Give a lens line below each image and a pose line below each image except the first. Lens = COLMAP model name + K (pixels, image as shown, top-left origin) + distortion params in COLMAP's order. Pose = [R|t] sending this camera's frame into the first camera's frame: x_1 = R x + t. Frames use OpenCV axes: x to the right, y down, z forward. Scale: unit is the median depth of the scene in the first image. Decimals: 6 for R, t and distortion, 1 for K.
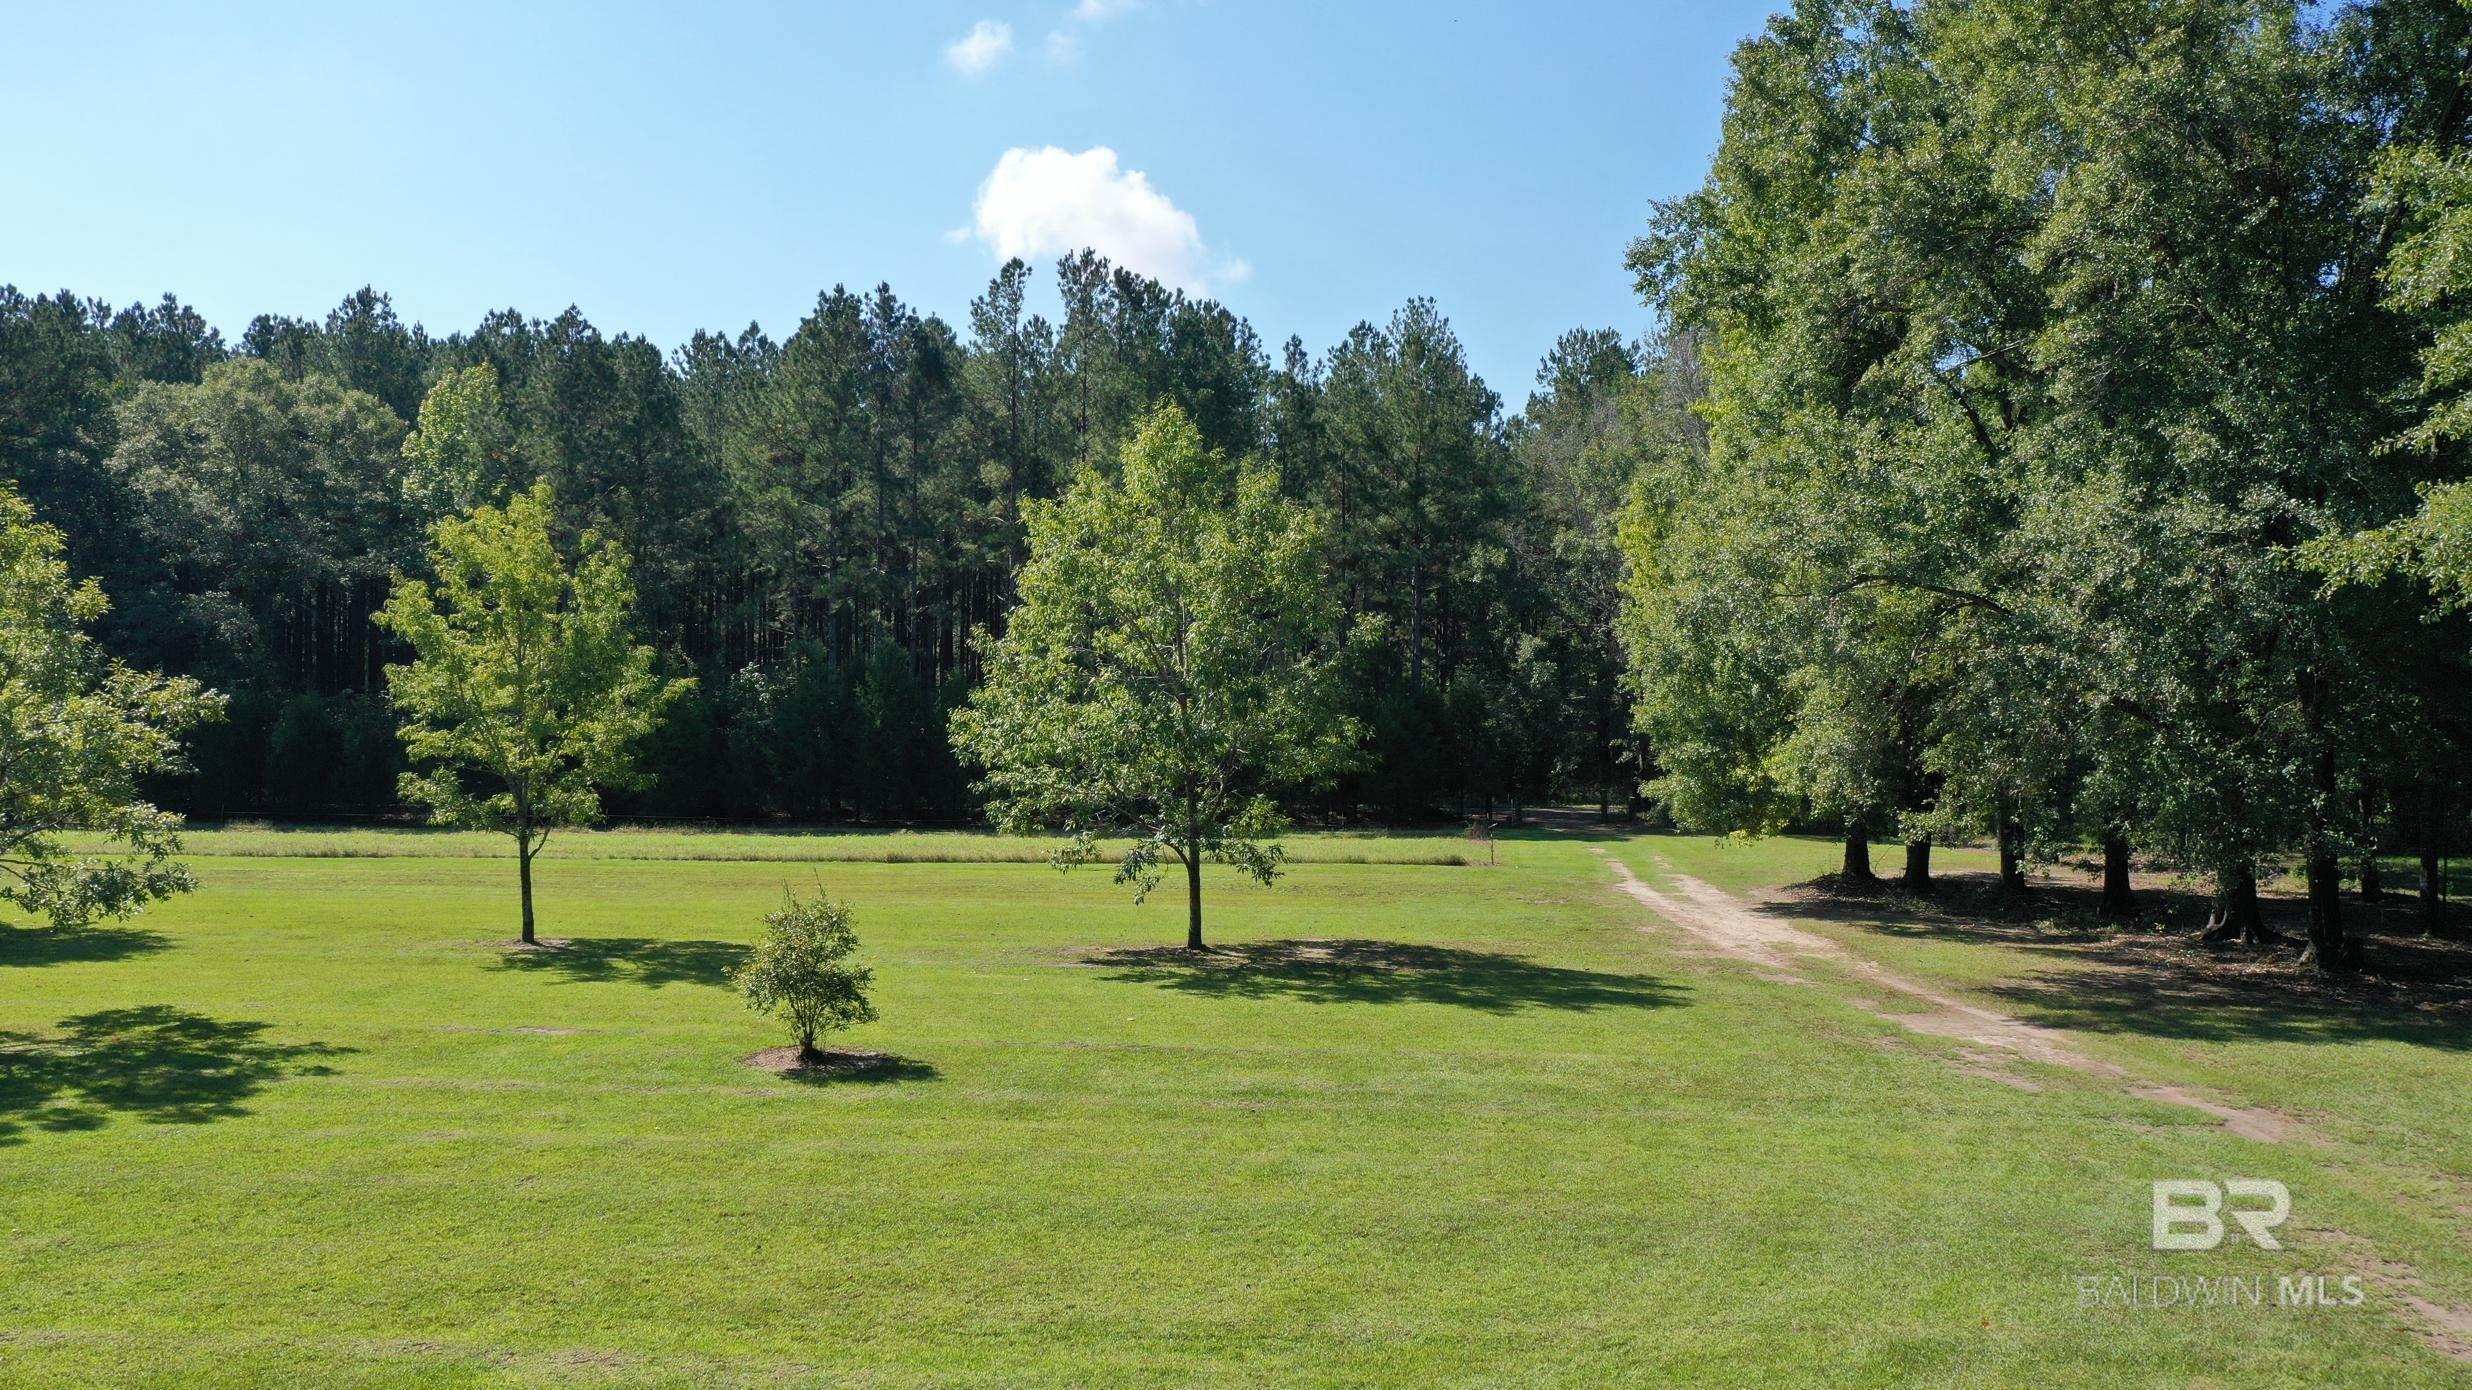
lens RADIAL K [[1998.7, 0, 1201.0], [0, 1998.7, 692.7], [0, 0, 1]] dist [0.005447, 0.002979]
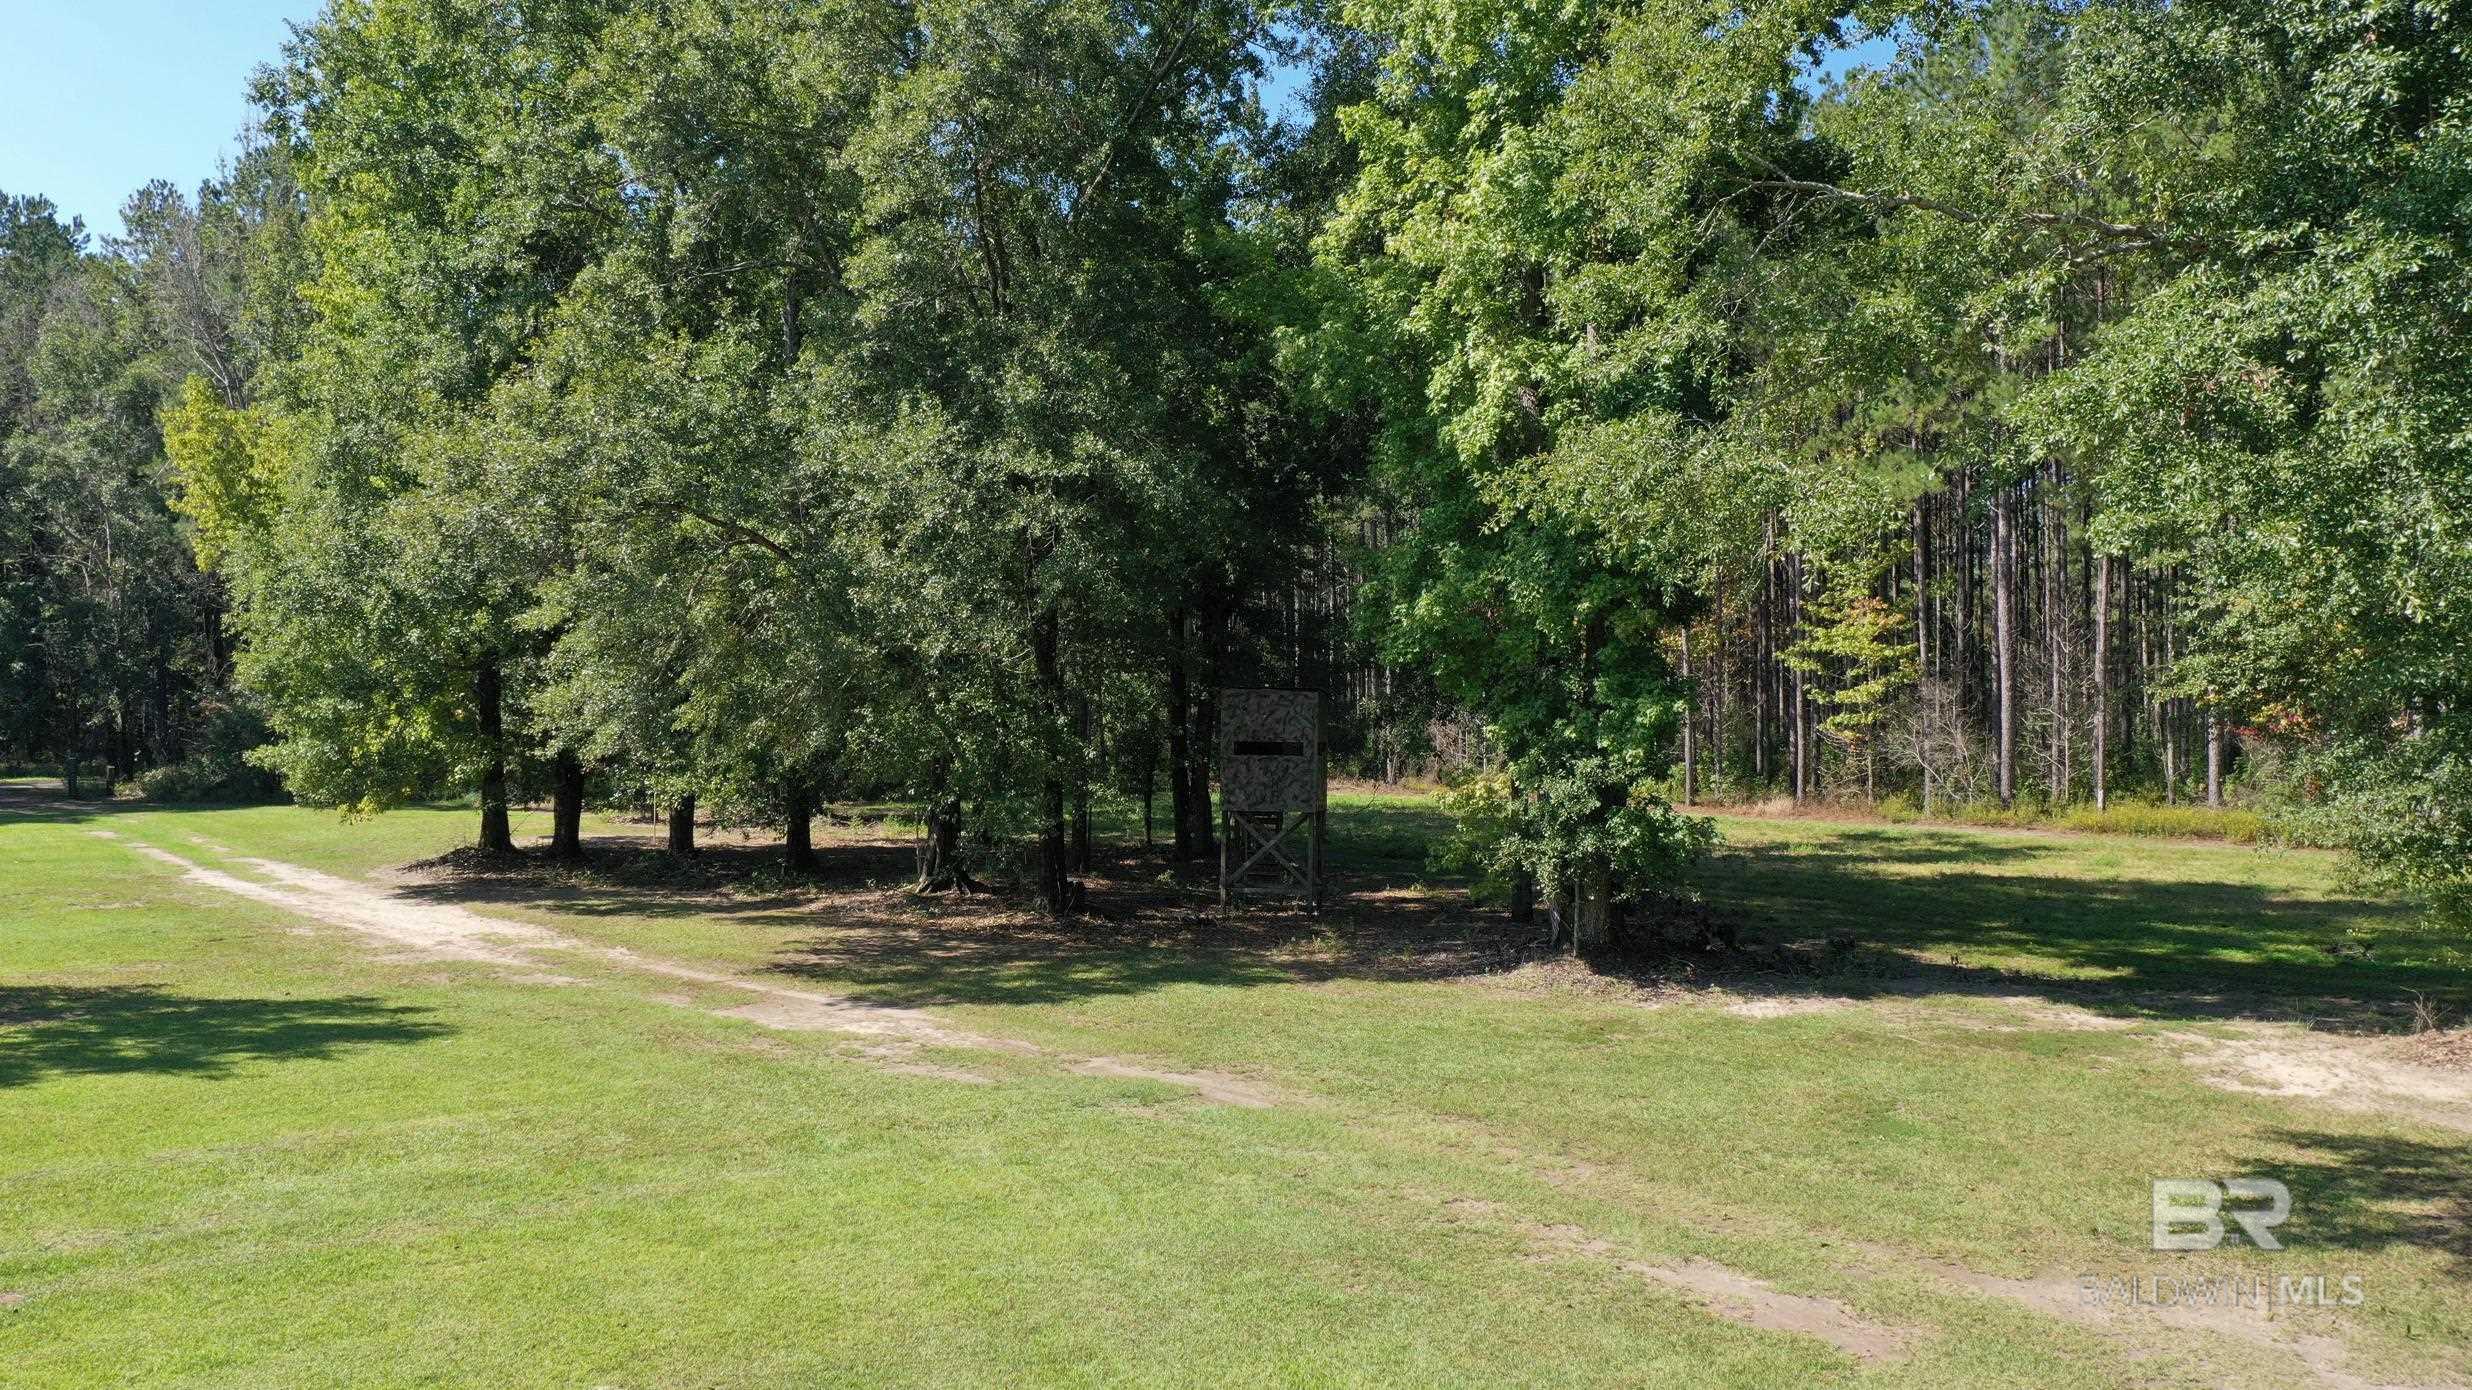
lens RADIAL K [[1998.7, 0, 1201.0], [0, 1998.7, 692.7], [0, 0, 1]] dist [0.005447, 0.002979]
pose [[0.707350, 0.000669, 0.706863, -0.080814], [-0.014610, 0.999800, 0.013674, 0.006157], [-0.706712, -0.019999, 0.707218, 0.166665]]
